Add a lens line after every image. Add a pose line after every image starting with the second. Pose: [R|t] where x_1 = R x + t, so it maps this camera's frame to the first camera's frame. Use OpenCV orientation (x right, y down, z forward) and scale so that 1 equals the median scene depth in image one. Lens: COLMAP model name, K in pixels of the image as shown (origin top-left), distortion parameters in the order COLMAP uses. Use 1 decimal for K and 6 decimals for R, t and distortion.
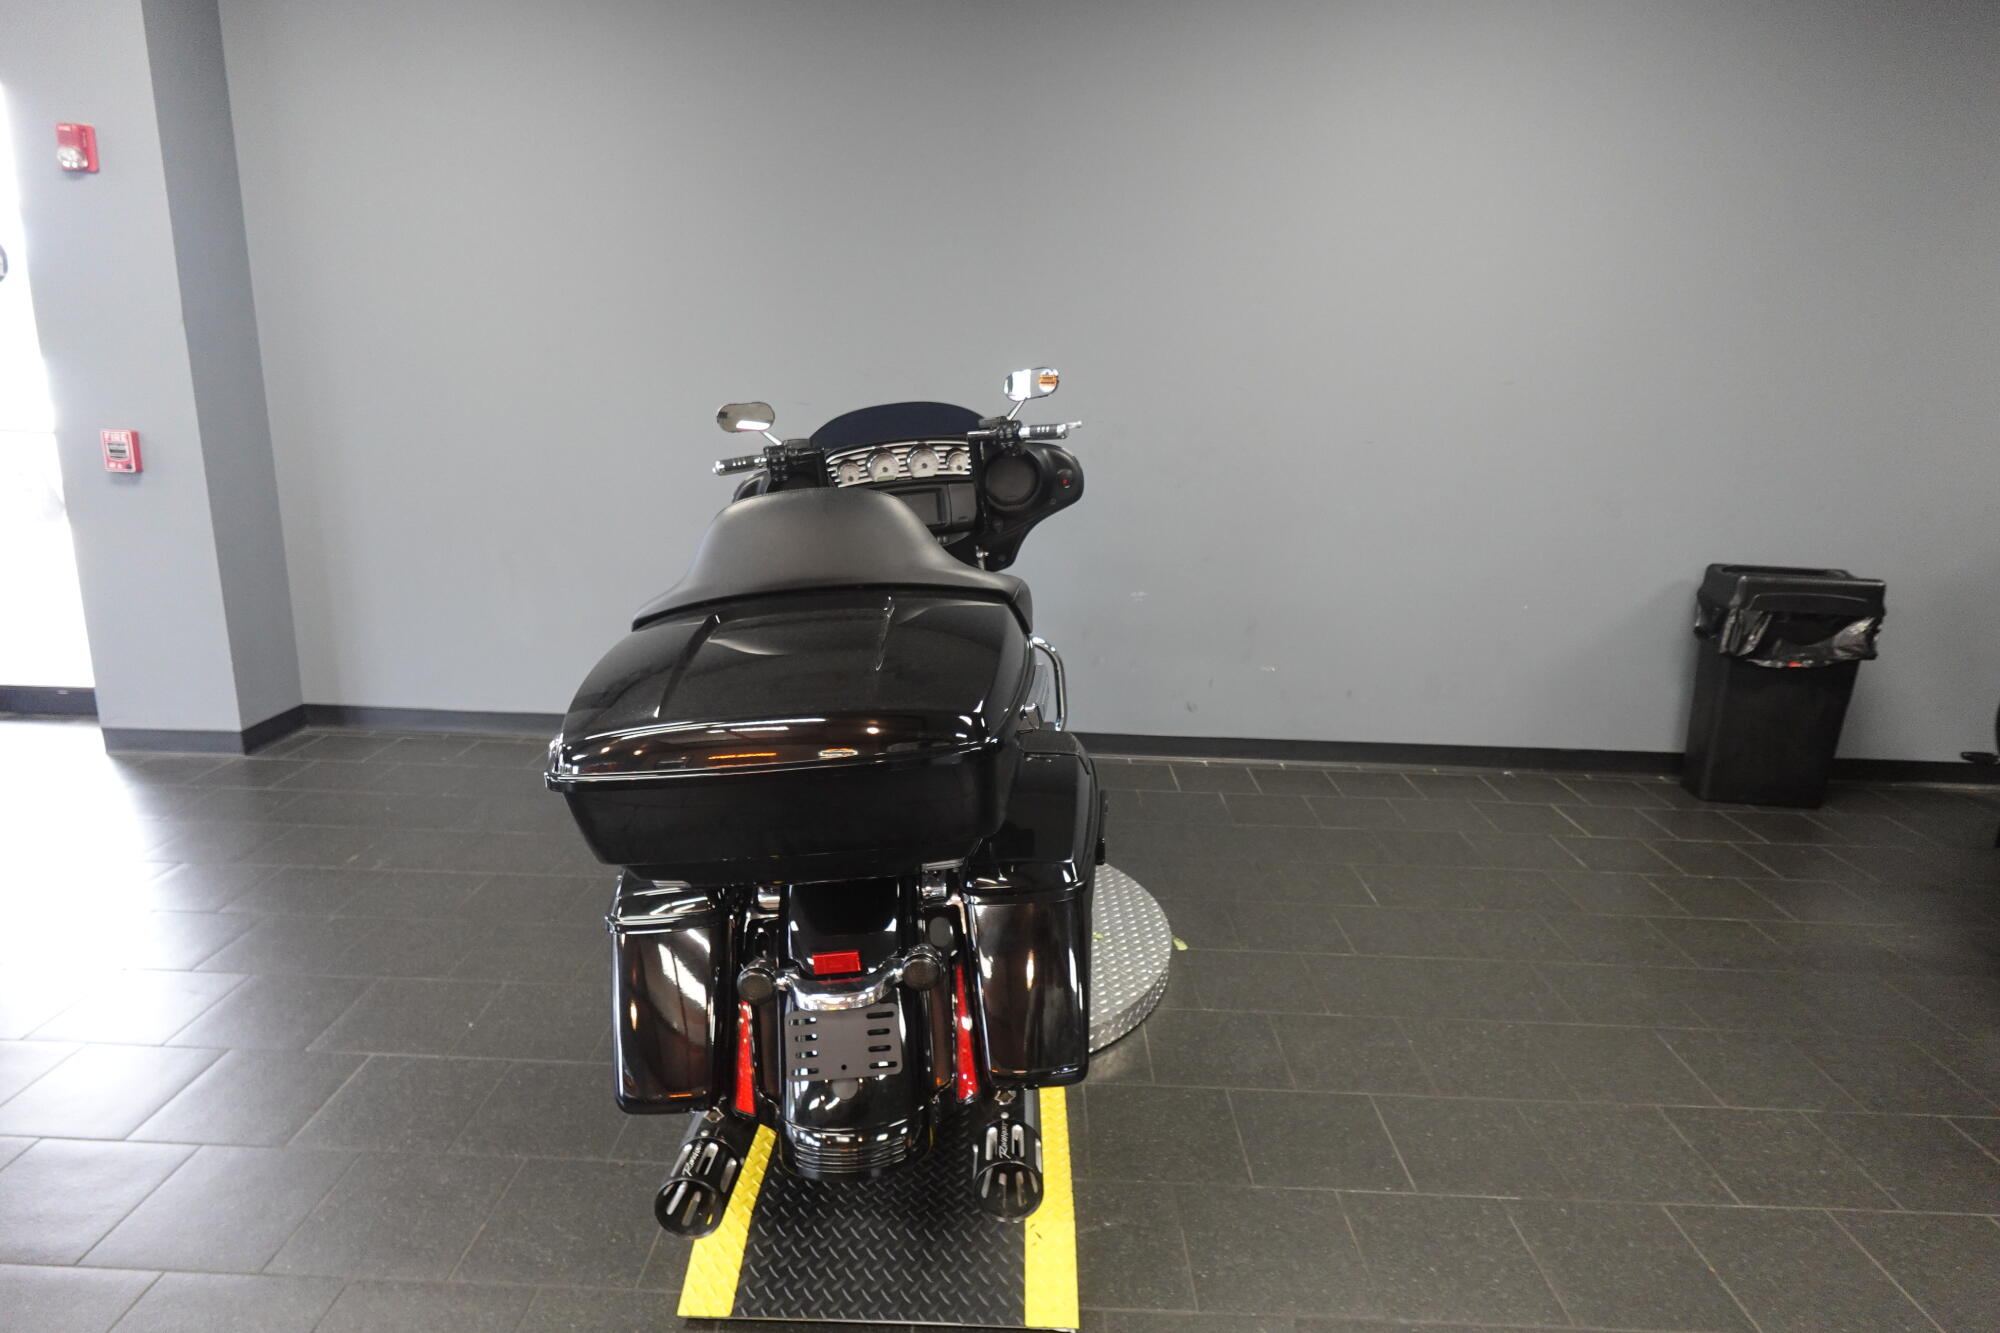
lens RADIAL K [[1138.1, 0, 1001.9], [0, 1138.1, 660.2], [0, 0, 1]] dist [0.006626, -0.004474]
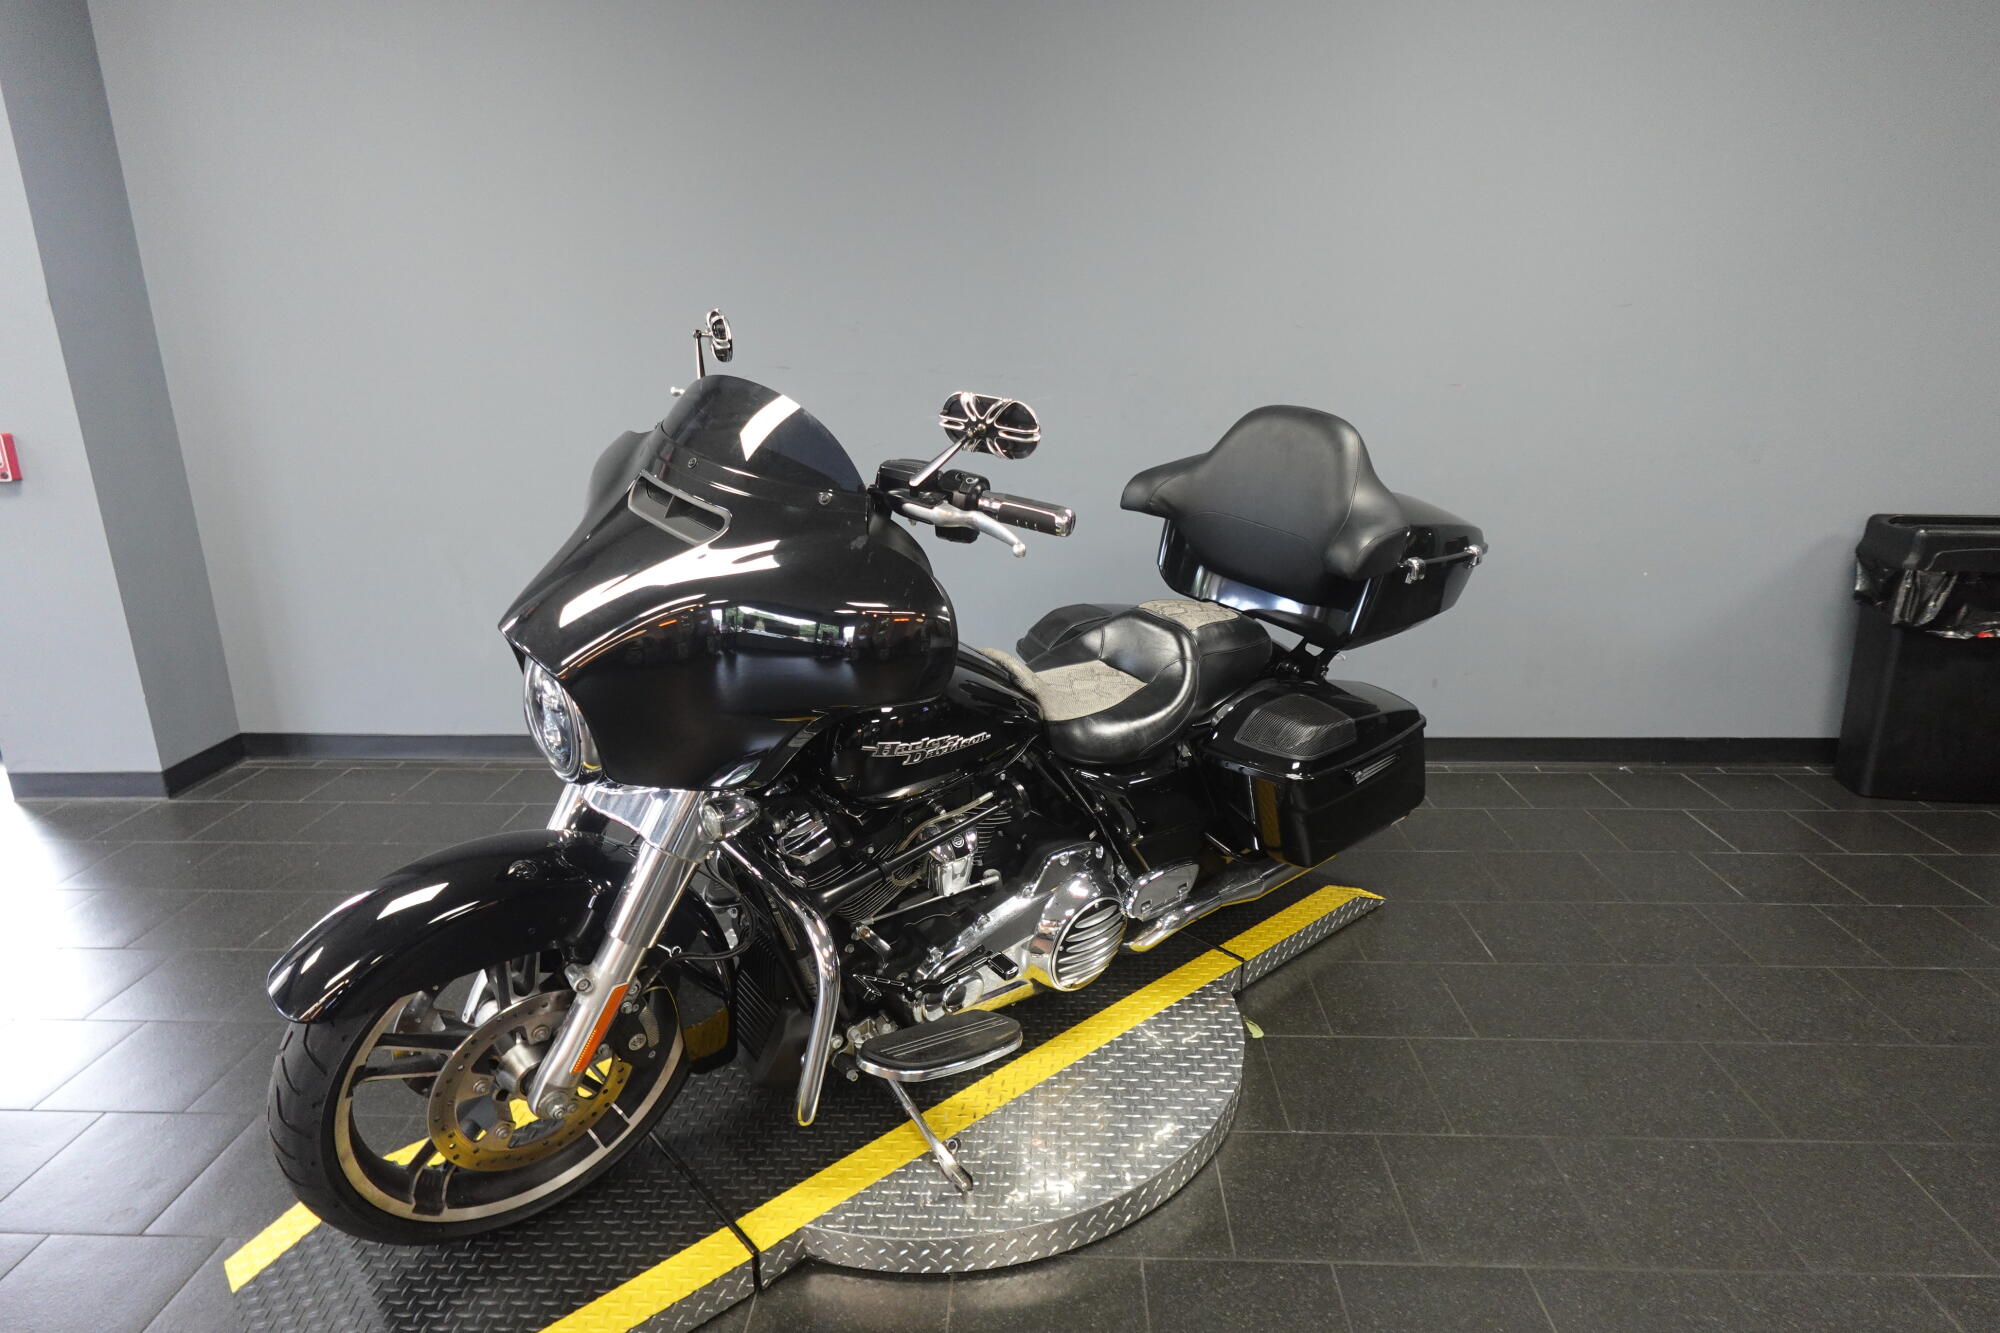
lens RADIAL K [[1138.1, 0, 1001.9], [0, 1138.1, 661.5], [0, 0, 1]] dist [0.006626, -0.004474]
pose [[0.998871, -0.034694, -0.032438, 0.010559], [0.036037, 0.998476, 0.041804, -0.038576], [0.030938, -0.042926, 0.998599, 0.158413]]
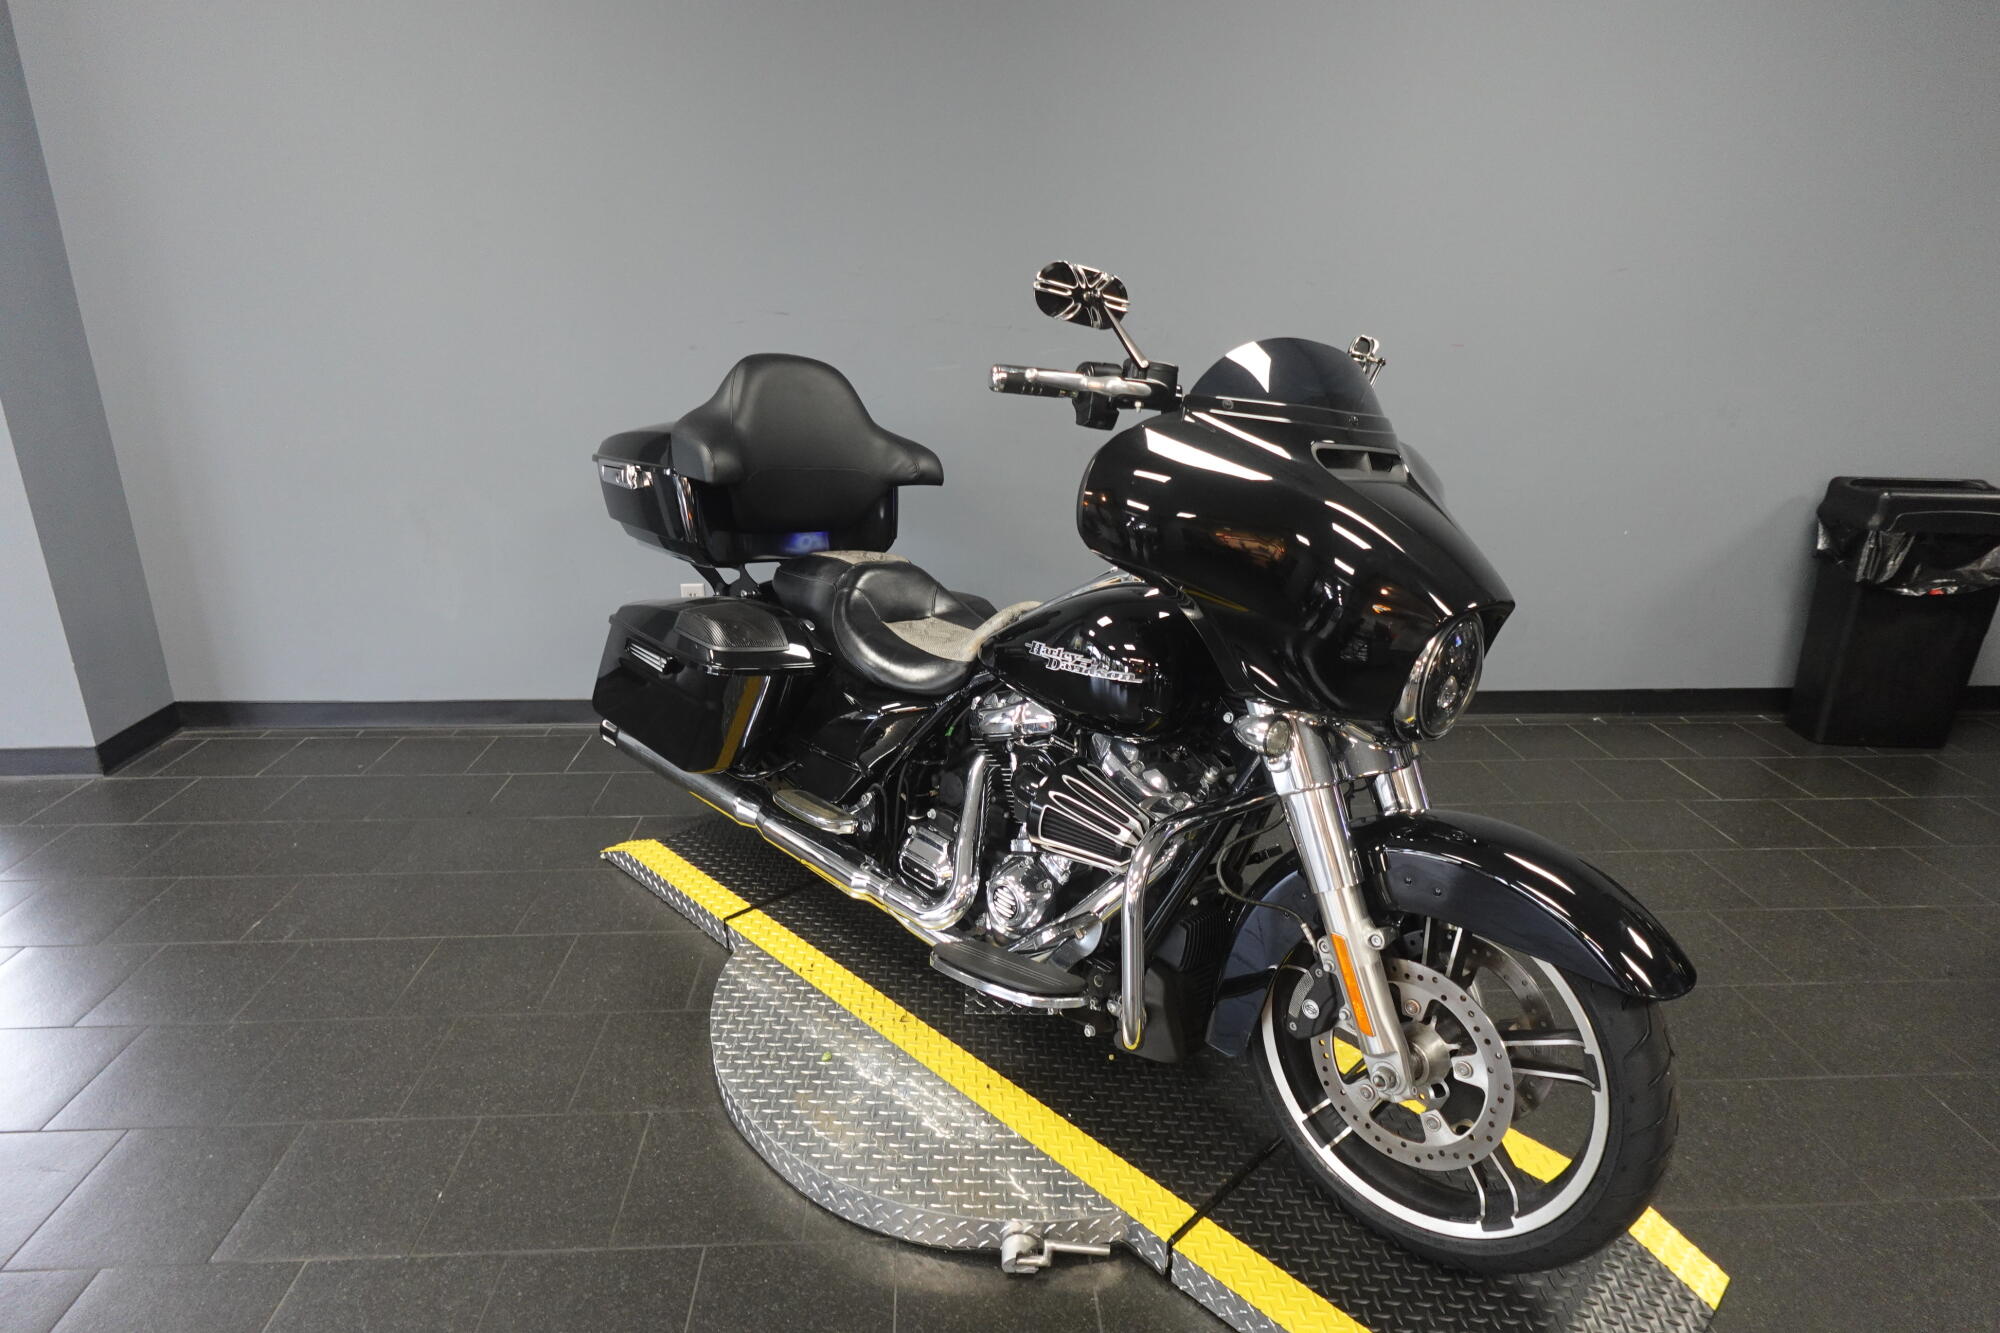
lens RADIAL K [[1138.1, 0, 1003.1], [0, 1138.1, 662.5], [0, 0, 1]] dist [0.006626, -0.004474]
pose [[0.996819, -0.042469, 0.067438, -0.089423], [0.035947, 0.994815, 0.095135, -0.053773], [-0.071128, -0.092408, 0.993177, 0.176668]]
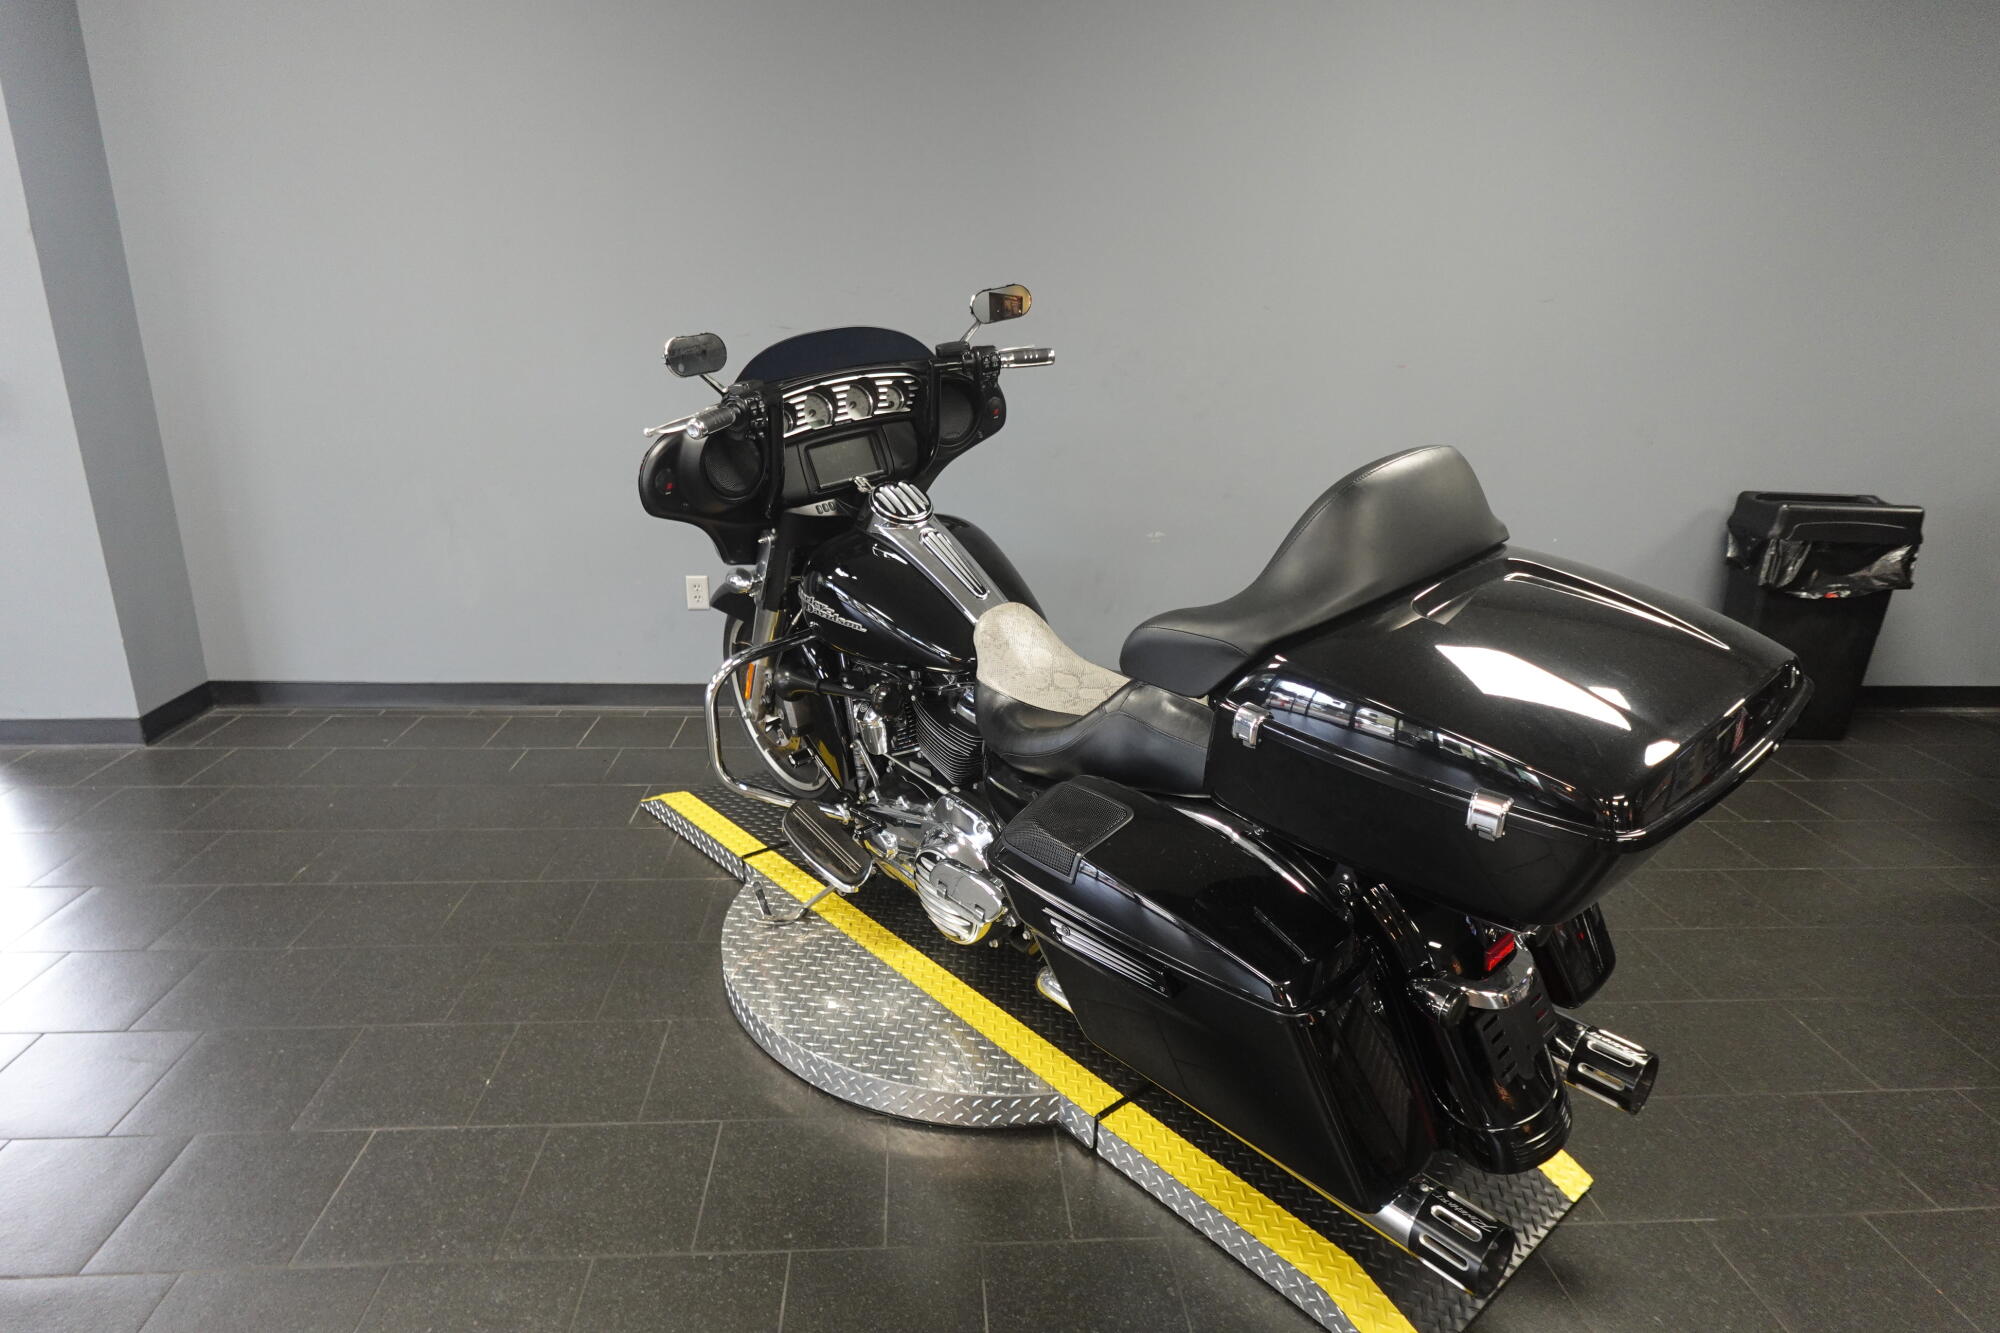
lens RADIAL K [[1138.1, 0, 1002.9], [0, 1138.1, 661.1], [0, 0, 1]] dist [0.006626, -0.004474]
pose [[0.995813, -0.030716, 0.086094, -0.097168], [0.024579, 0.997141, 0.071460, -0.028236], [-0.088043, -0.069045, 0.993721, 0.095692]]
